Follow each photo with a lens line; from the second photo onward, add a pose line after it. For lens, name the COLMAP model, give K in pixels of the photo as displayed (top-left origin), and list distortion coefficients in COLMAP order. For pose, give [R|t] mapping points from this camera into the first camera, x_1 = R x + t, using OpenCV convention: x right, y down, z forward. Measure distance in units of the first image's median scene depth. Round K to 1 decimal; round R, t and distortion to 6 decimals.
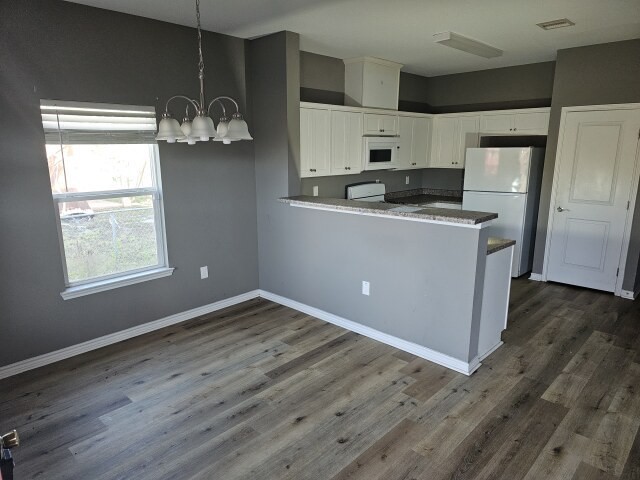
lens RADIAL K [[431.7, 0, 320.0], [0, 431.7, 240.0], [0, 0, 1]] dist [-0.003604, -0.002320]
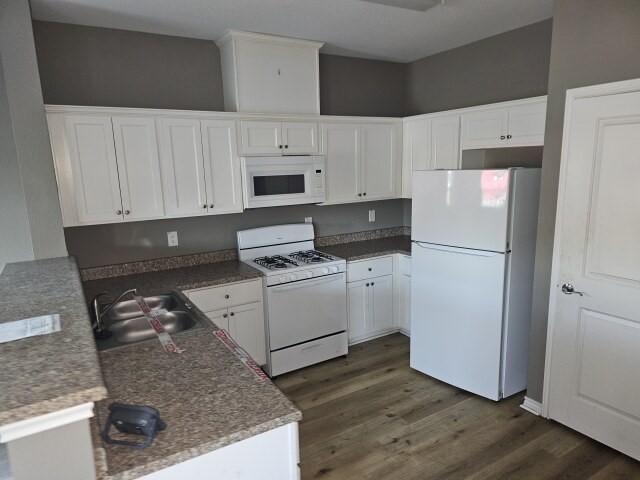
lens RADIAL K [[431.7, 0, 320.0], [0, 431.7, 240.0], [0, 0, 1]] dist [-0.003604, -0.002320]
pose [[0.970258, 0.021552, -0.241113, 0.356748], [-0.030160, 0.999030, -0.032069, -0.094022], [0.240188, 0.038387, 0.969967, 0.390965]]
